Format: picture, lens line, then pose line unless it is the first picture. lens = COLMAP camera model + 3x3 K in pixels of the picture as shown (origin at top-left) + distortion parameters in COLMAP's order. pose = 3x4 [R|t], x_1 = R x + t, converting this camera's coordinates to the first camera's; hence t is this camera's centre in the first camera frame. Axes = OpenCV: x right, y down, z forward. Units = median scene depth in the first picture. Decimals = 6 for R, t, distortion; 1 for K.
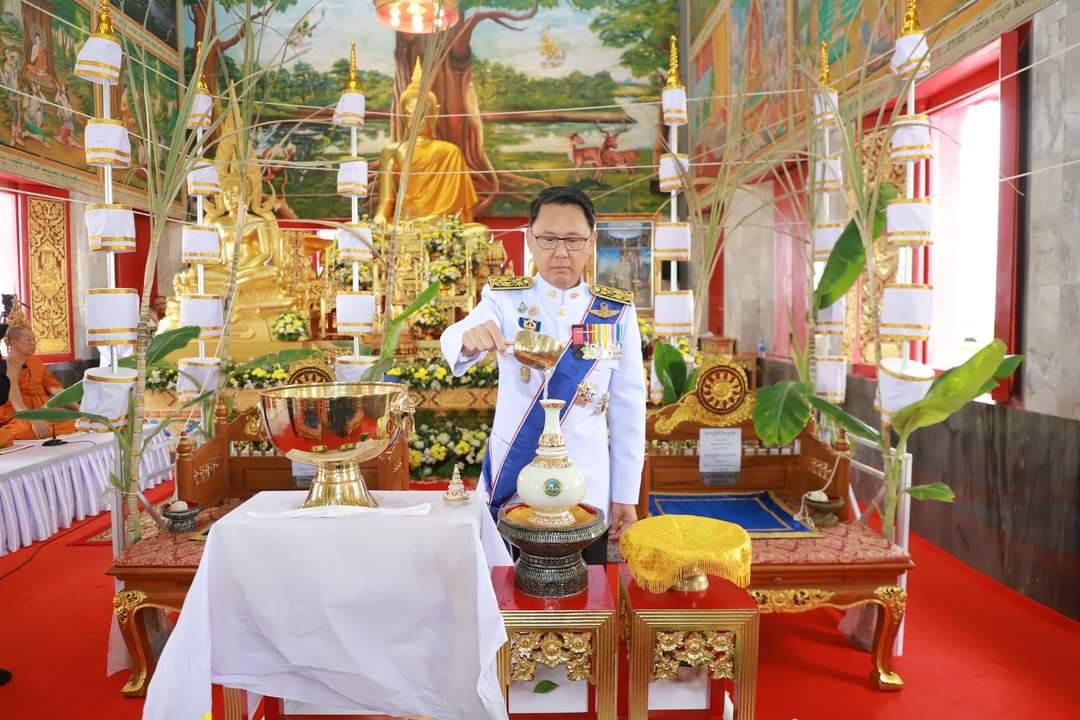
lens RADIAL K [[762.9, 0, 540.0], [0, 762.9, 360.0], [0, 0, 1]] dist [-0.072581, 0.040641]
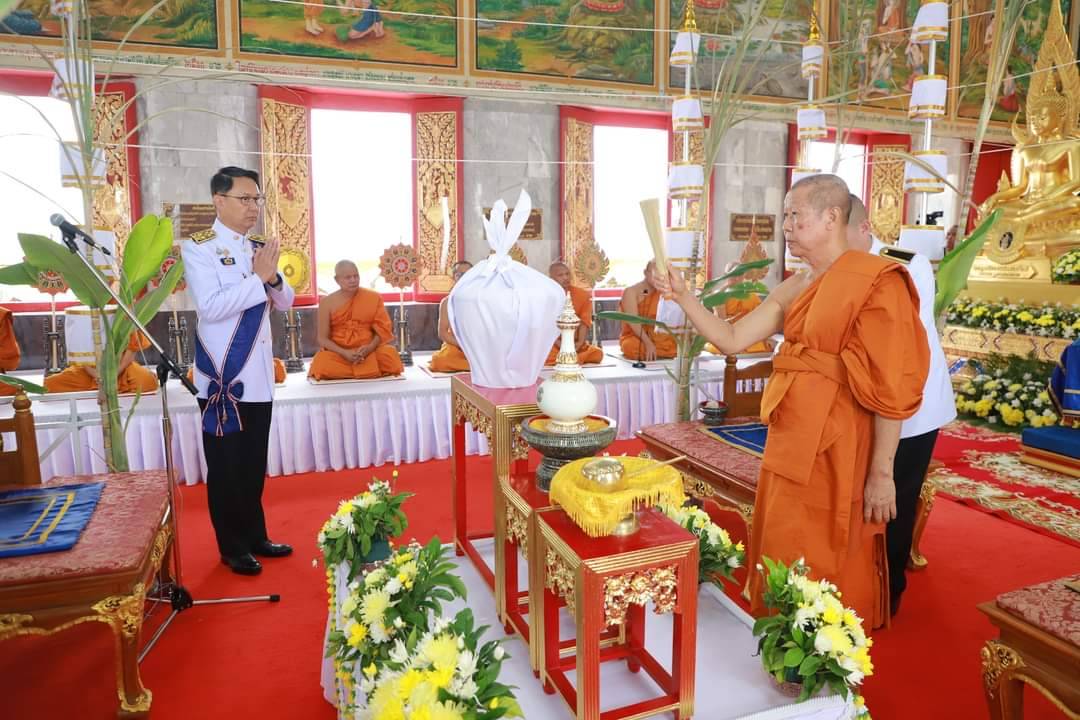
lens RADIAL K [[762.9, 0, 540.0], [0, 762.9, 360.0], [0, 0, 1]] dist [-0.072581, 0.040641]
pose [[0.307938, 0.139995, -0.941050, 0.299250], [-0.061999, 0.989965, 0.126984, -0.009169], [0.949384, 0.019240, 0.313528, 0.168877]]
